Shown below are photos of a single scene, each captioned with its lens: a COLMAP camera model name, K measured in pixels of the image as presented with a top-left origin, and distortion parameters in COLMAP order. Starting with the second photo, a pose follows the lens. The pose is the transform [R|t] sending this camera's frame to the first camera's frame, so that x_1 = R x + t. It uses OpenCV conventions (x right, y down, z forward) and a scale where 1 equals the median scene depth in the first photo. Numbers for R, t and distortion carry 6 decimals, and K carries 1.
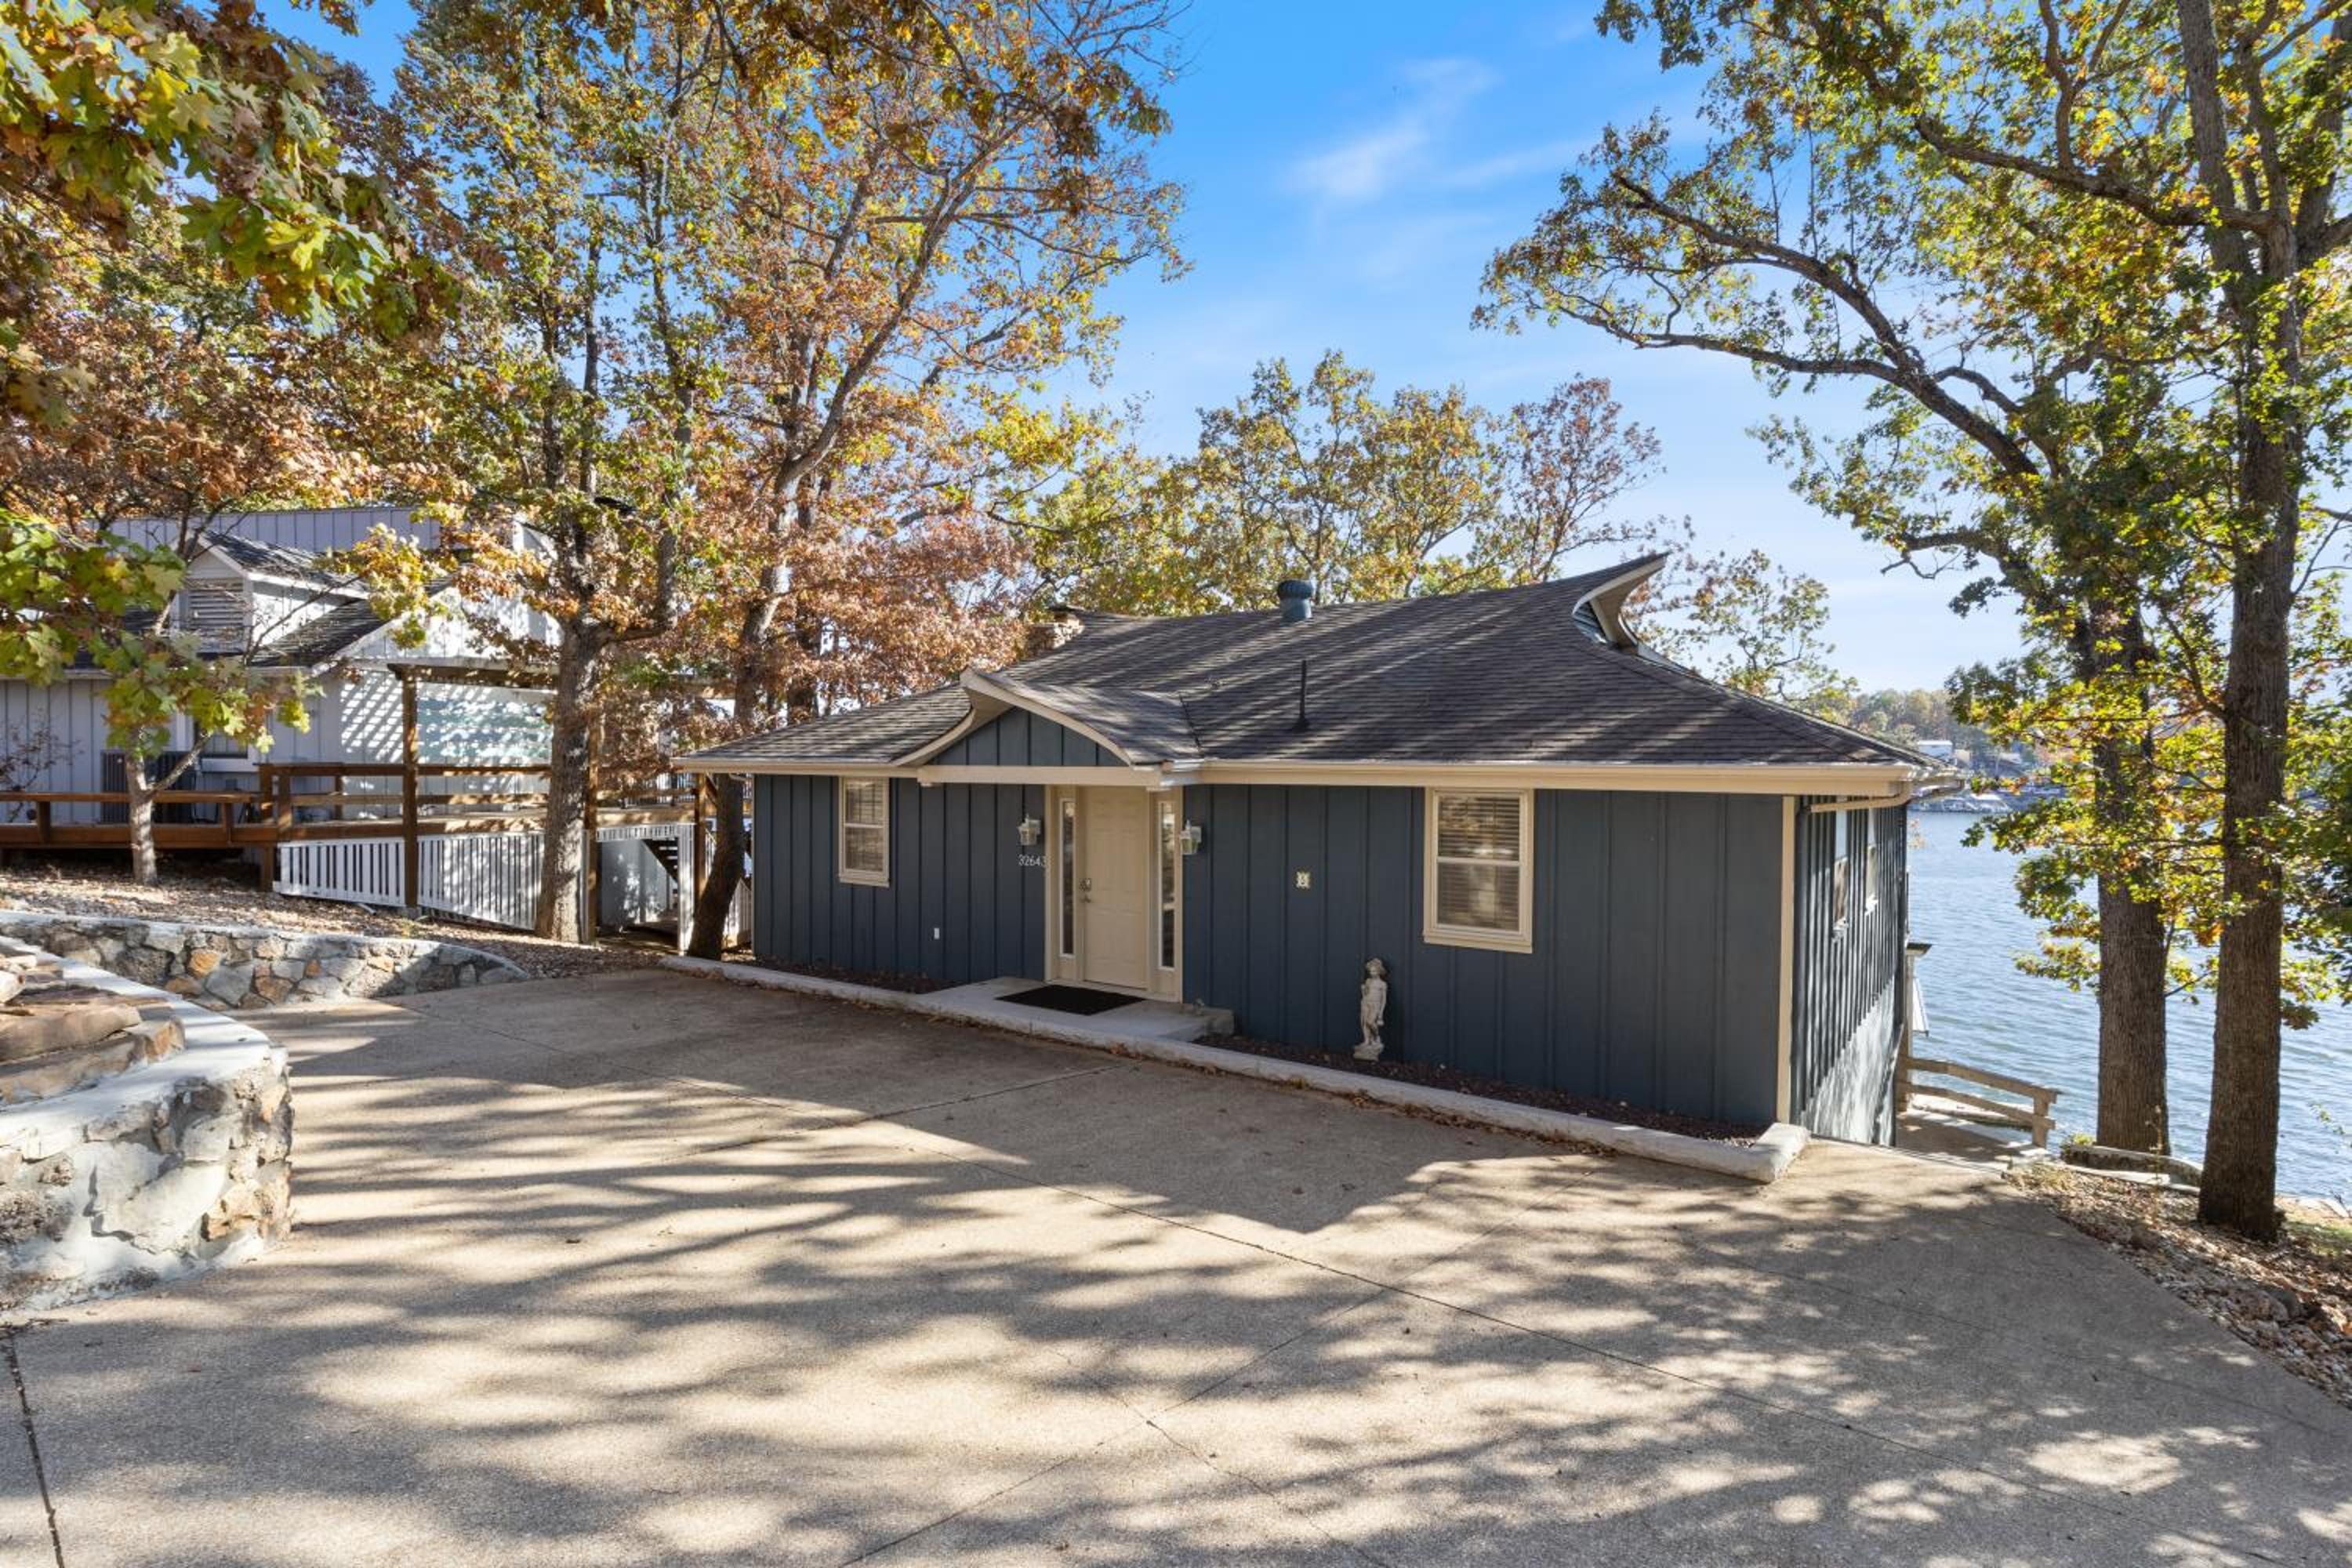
lens RADIAL K [[1158.1, 0, 1191.6], [0, 1158.1, 786.8], [0, 0, 1]] dist [-0.002120, -0.001453]
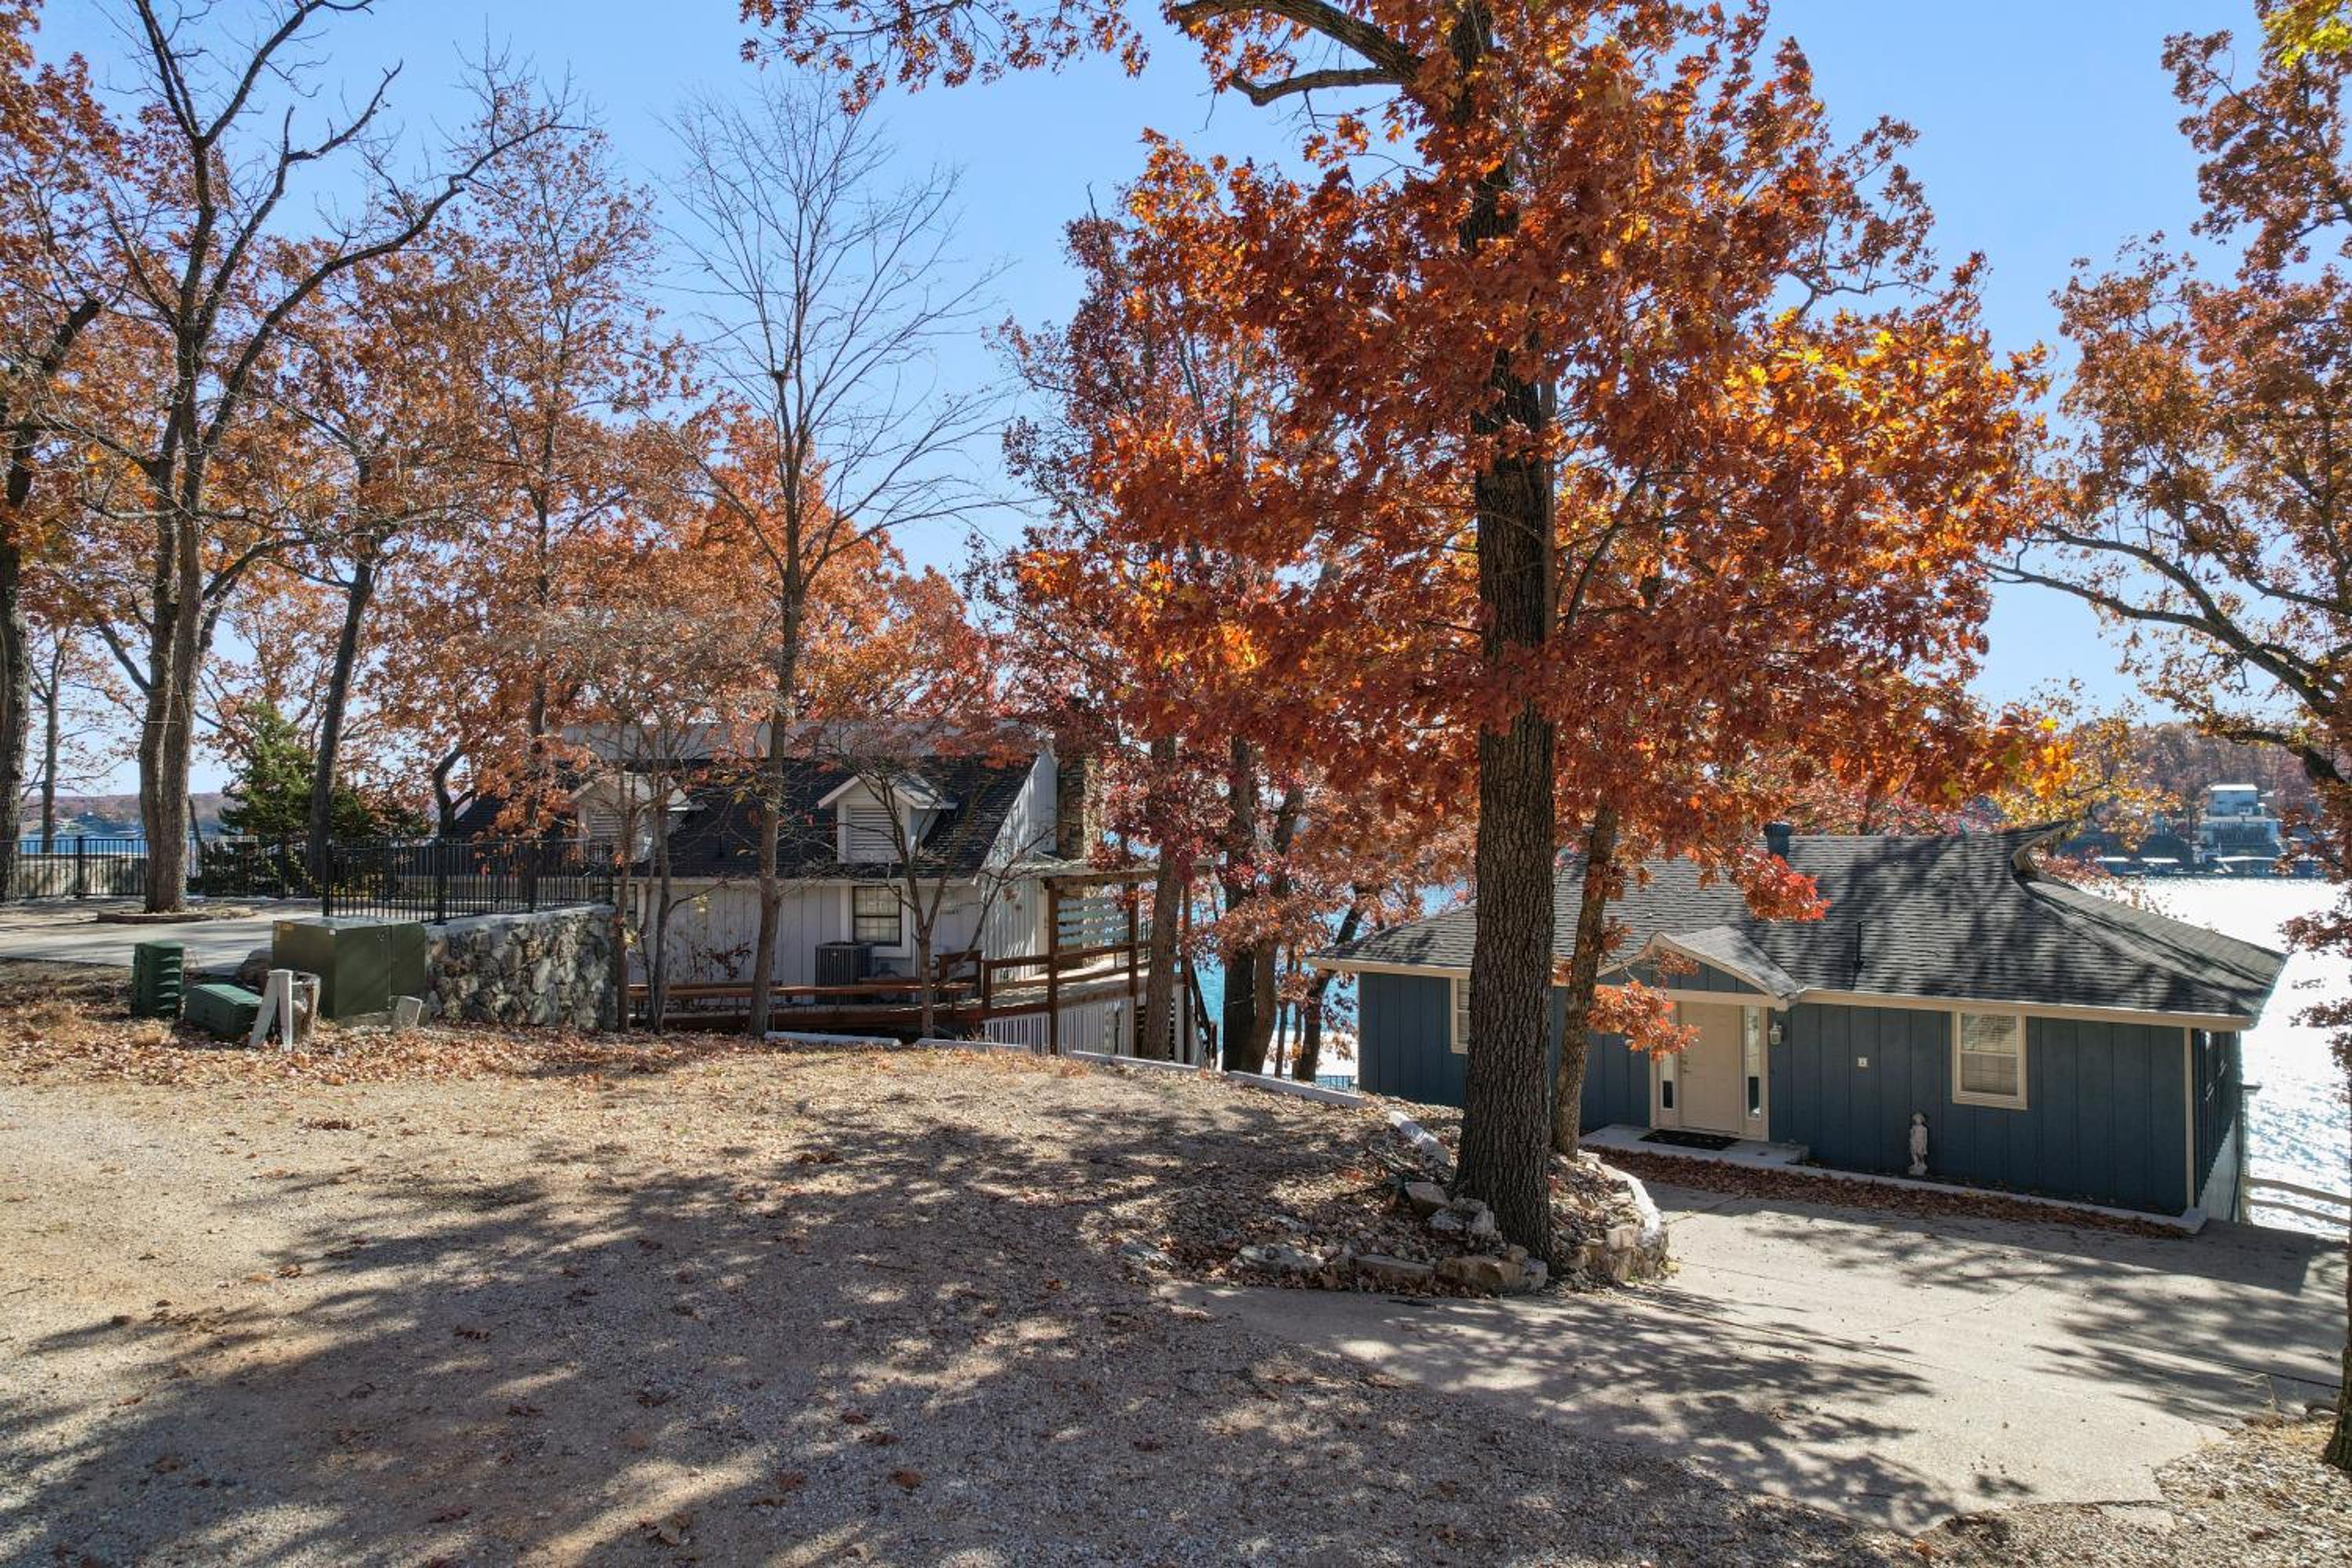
lens RADIAL K [[1507.7, 0, 1171.6], [0, 1507.7, 788.0], [0, 0, 1]] dist [-0.036692, 0.025459]
pose [[0.998747, -0.013711, -0.048122, -0.638813], [0.011998, 0.999291, -0.035699, -0.199669], [0.048577, 0.035077, 0.998203, -0.944472]]
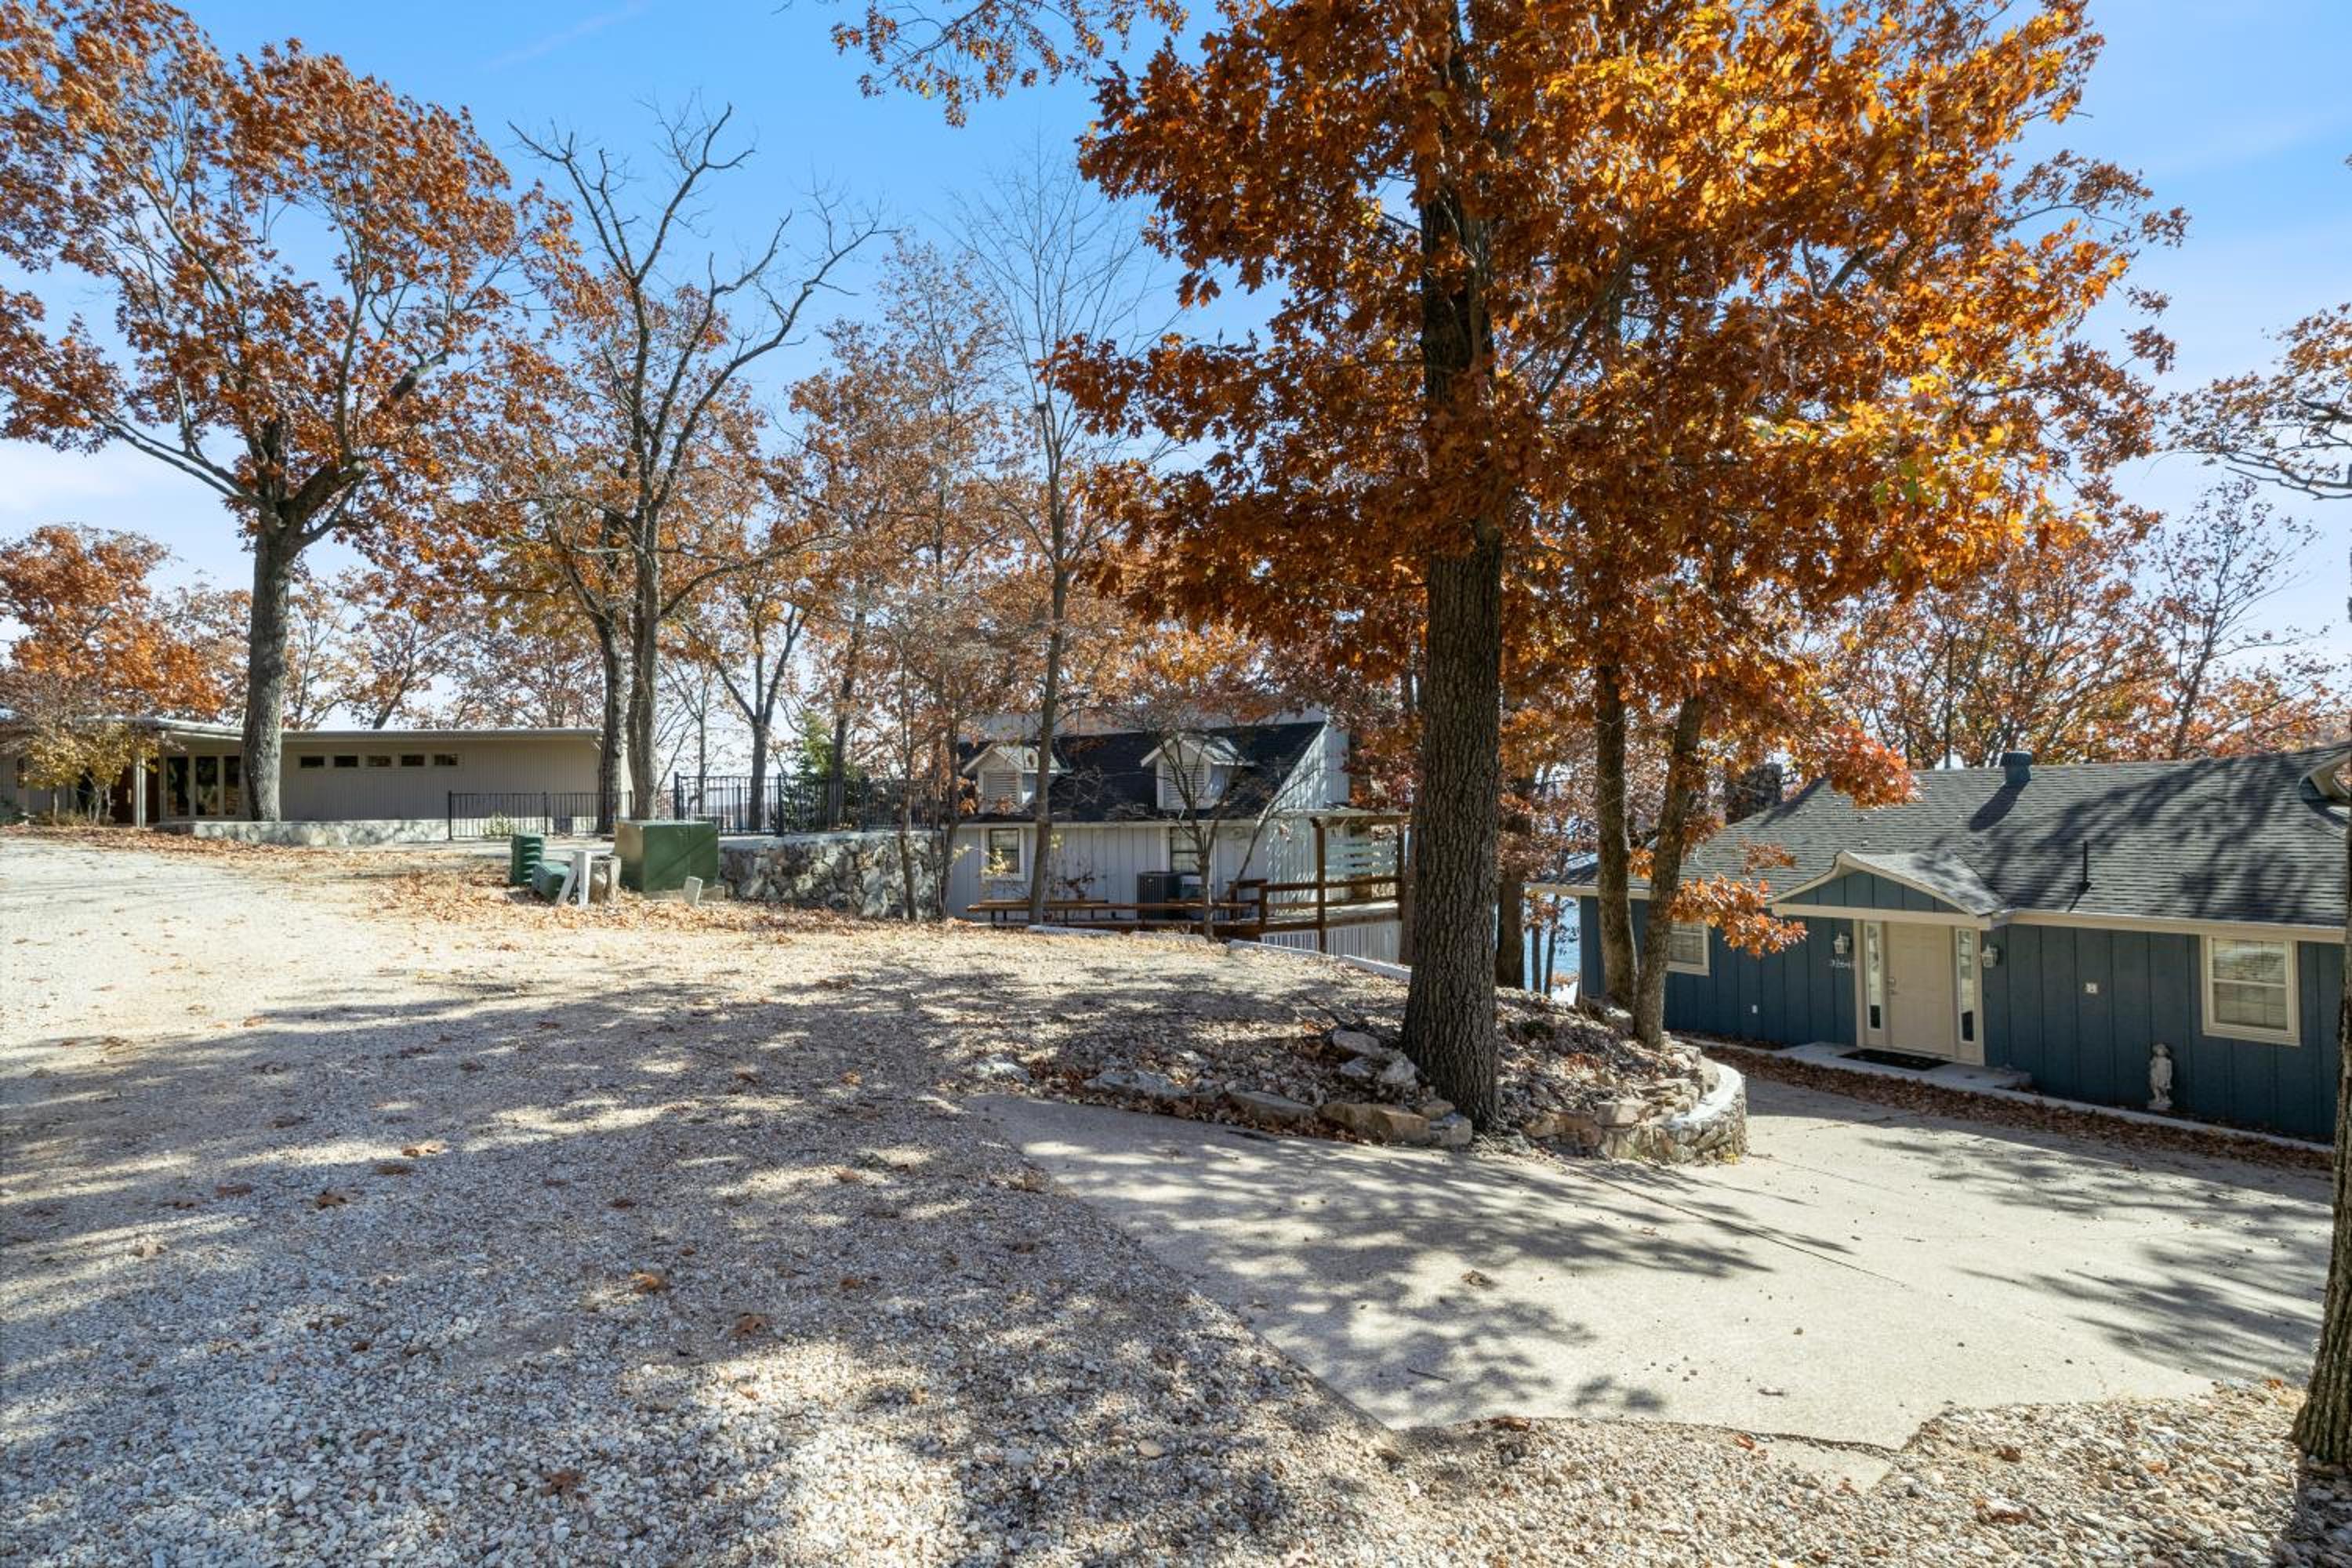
lens RADIAL K [[1158.1, 0, 1165.5], [0, 1158.1, 789.3], [0, 0, 1]] dist [-0.002120, -0.001453]
pose [[0.926686, -0.028595, -0.374748, -0.387343], [0.015170, 0.999135, -0.038727, -0.119185], [0.375531, 0.030203, 0.926318, -0.735890]]
